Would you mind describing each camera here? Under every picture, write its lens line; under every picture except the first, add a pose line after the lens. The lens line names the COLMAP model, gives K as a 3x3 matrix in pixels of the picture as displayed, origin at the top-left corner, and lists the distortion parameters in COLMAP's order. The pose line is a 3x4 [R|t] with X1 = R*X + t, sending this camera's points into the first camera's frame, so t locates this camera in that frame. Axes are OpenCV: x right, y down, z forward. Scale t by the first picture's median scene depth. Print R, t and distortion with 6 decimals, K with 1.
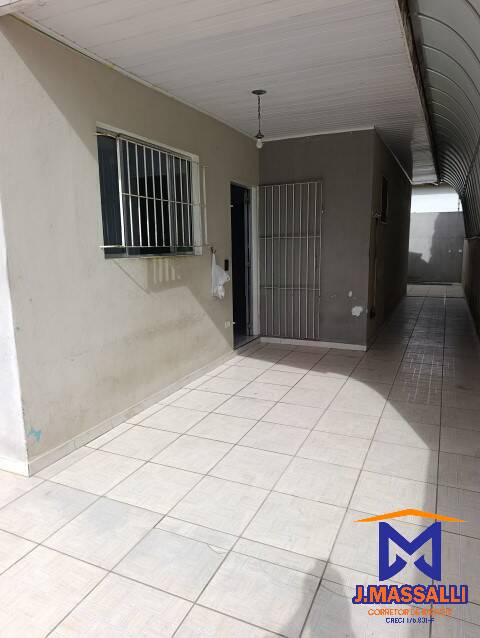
lens RADIAL K [[448.1, 0, 238.4], [0, 448.1, 322.7], [0, 0, 1]] dist [0.011039, -0.035587]
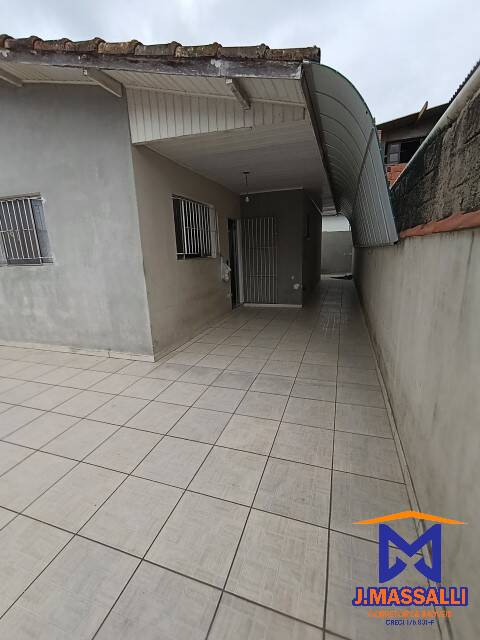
lens RADIAL K [[294.3, 0, 242.5], [0, 294.3, 319.7], [0, 0, 1]] dist [-0.009436, 0.000537]
pose [[0.994272, -0.045248, 0.096832, -0.088409], [0.040519, 0.997914, 0.050267, 0.042865], [-0.098904, -0.046055, 0.994031, -0.213114]]
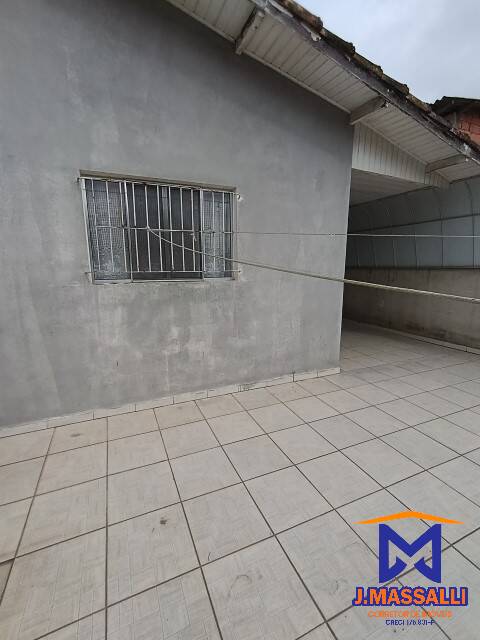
lens RADIAL K [[294.3, 0, 240.0], [0, 294.3, 317.6], [0, 0, 1]] dist [-0.009436, 0.000537]
pose [[0.665796, -0.120256, 0.736379, -0.905292], [0.133768, 0.990174, 0.040756, -0.025726], [-0.734045, 0.071368, 0.675341, 0.179702]]
